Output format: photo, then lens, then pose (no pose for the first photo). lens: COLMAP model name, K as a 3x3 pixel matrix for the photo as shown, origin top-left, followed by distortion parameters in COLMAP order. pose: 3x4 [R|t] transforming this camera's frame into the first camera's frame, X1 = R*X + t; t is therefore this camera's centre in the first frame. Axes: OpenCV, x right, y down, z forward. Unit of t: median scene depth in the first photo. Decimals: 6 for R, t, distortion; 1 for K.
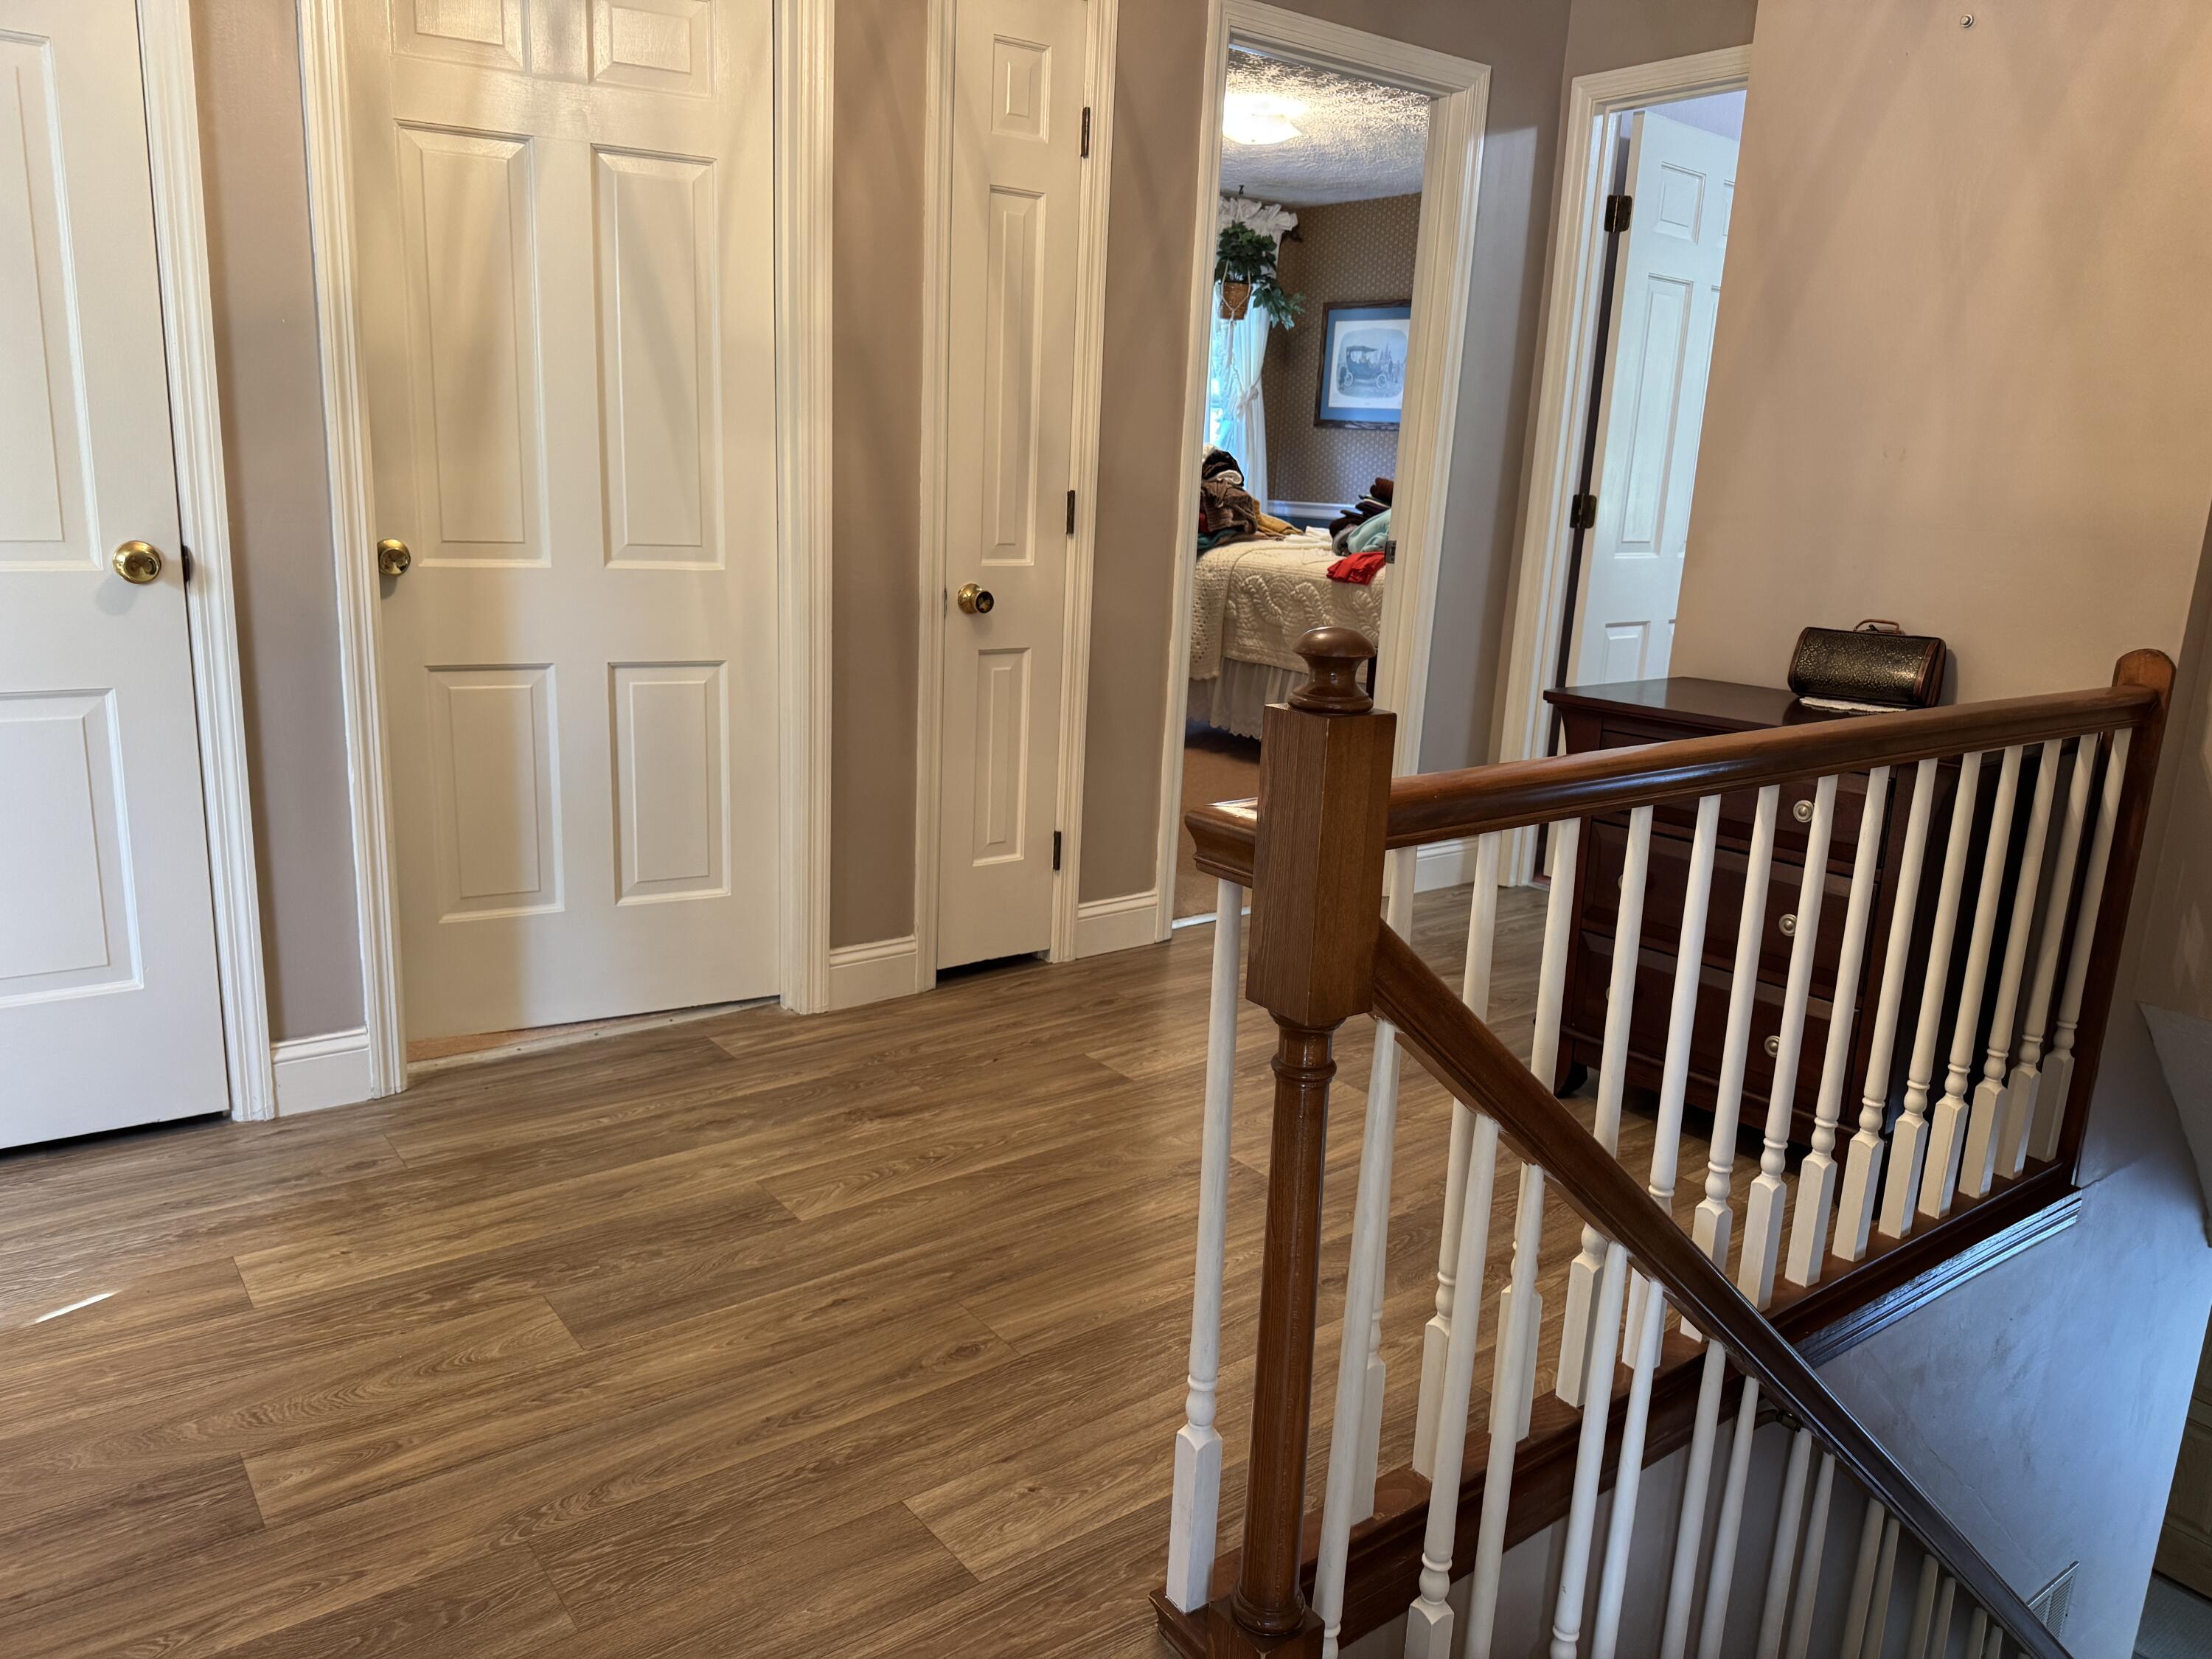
lens RADIAL K [[1596.8, 0, 1113.5], [0, 1596.8, 873.3], [0, 0, 1]] dist [0.077147, -0.047866]
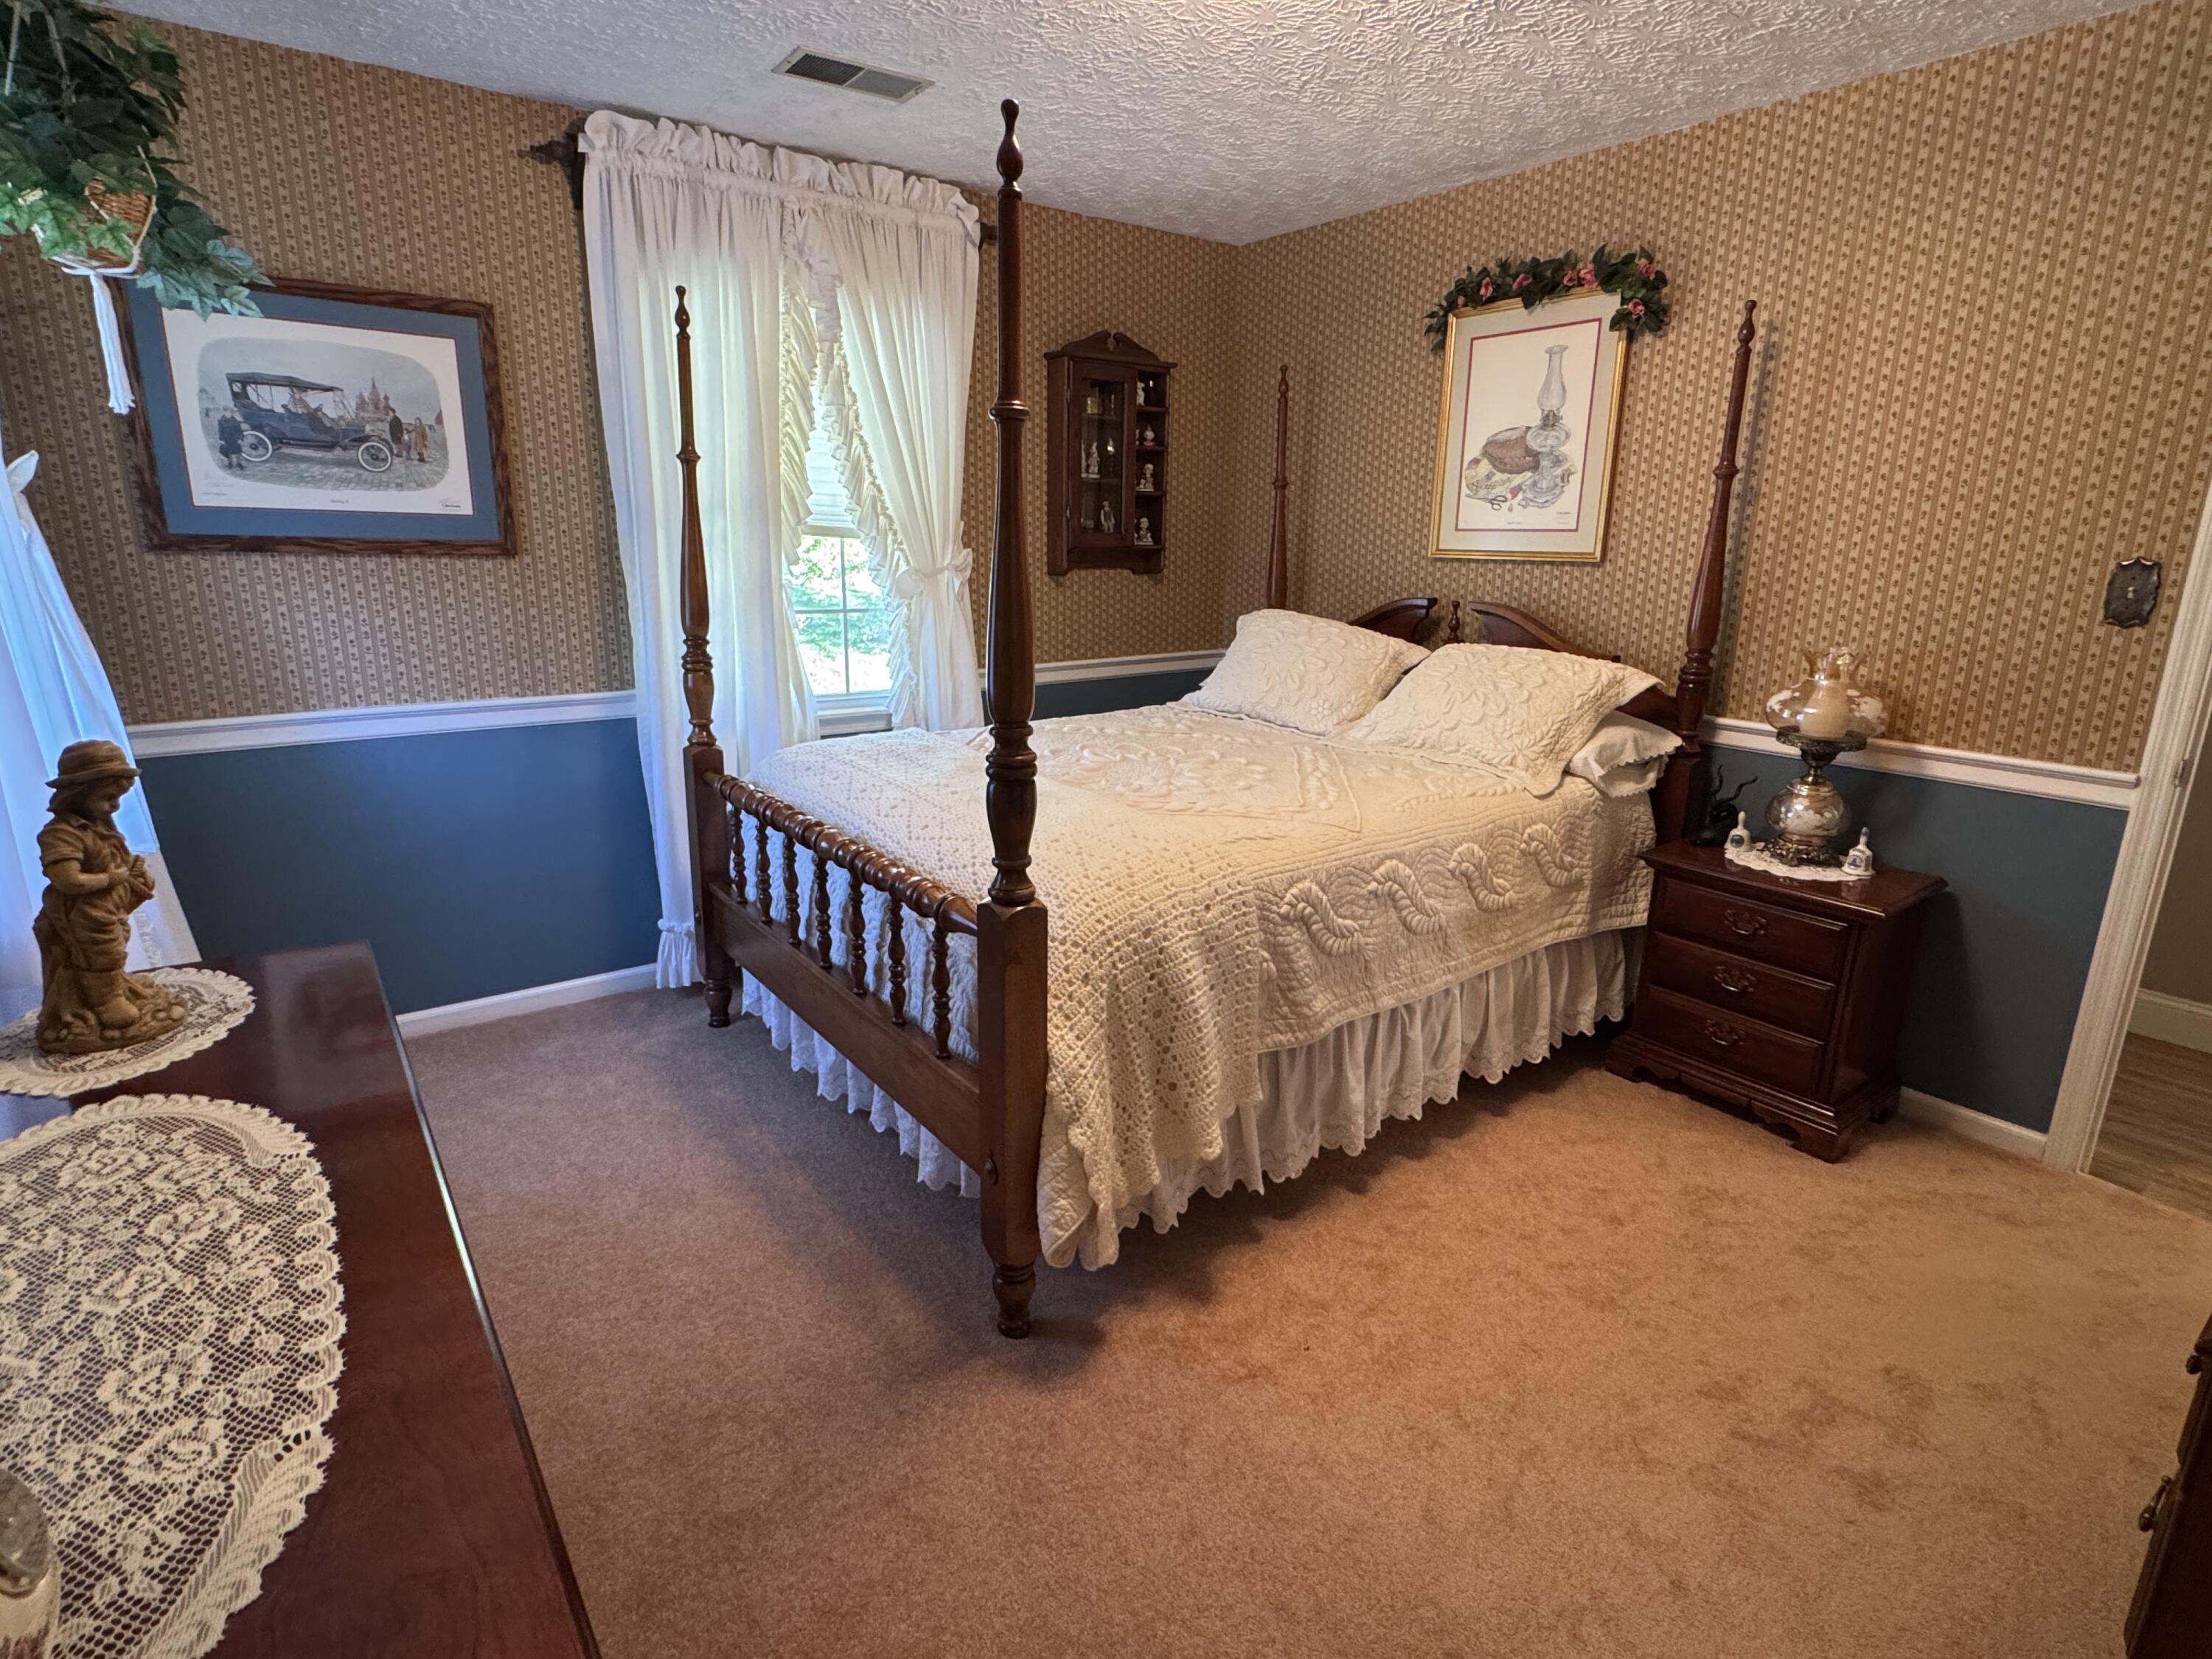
lens RADIAL K [[1122.5, 0, 1106.0], [0, 1122.5, 829.5], [0, 0, 1]] dist [0.005059, 0.001392]
pose [[0.006349, -0.298912, 0.954259, -0.189965], [0.251206, 0.924154, 0.287811, -0.243960], [-0.967913, 0.237888, 0.080956, 0.786292]]
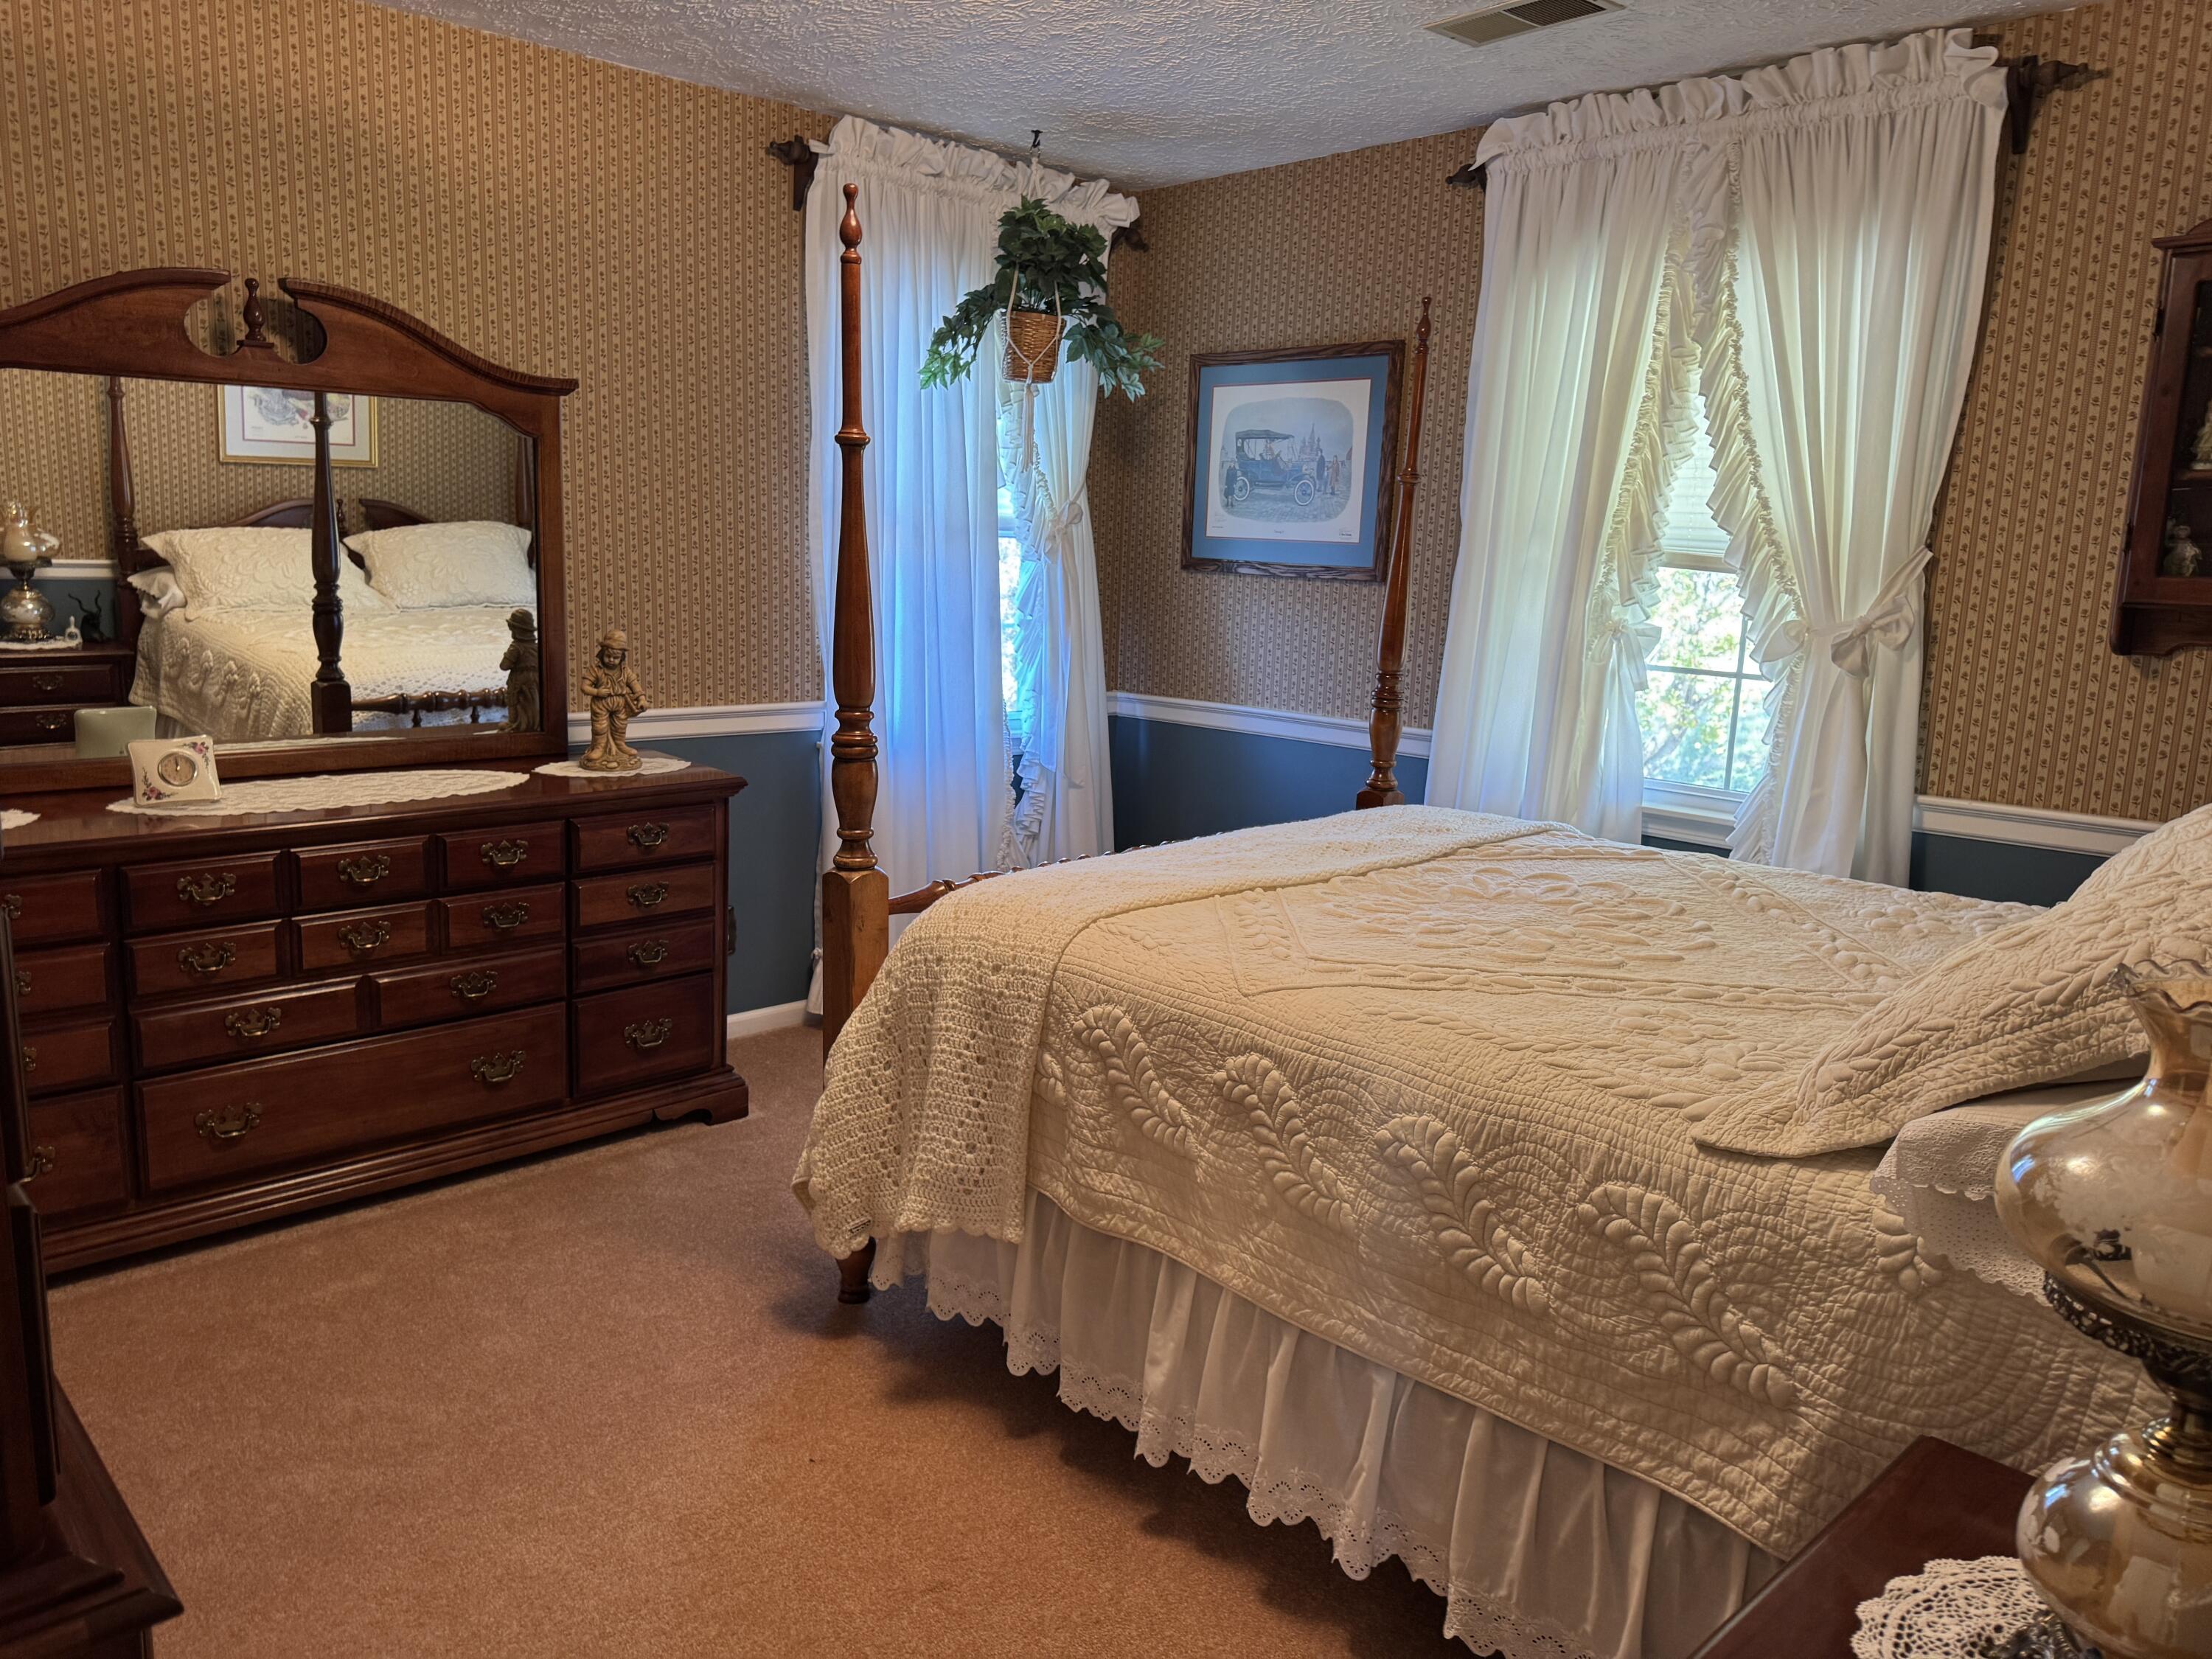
lens RADIAL K [[1572.3, 0, 1106.0], [0, 1572.3, 829.5], [0, 0, 1]] dist [0.229150, -0.436022]
pose [[0.993866, -0.031761, 0.105931, 0.037376], [0.039984, 0.996273, -0.076428, -0.151136], [-0.103109, 0.080195, 0.991432, 0.475018]]
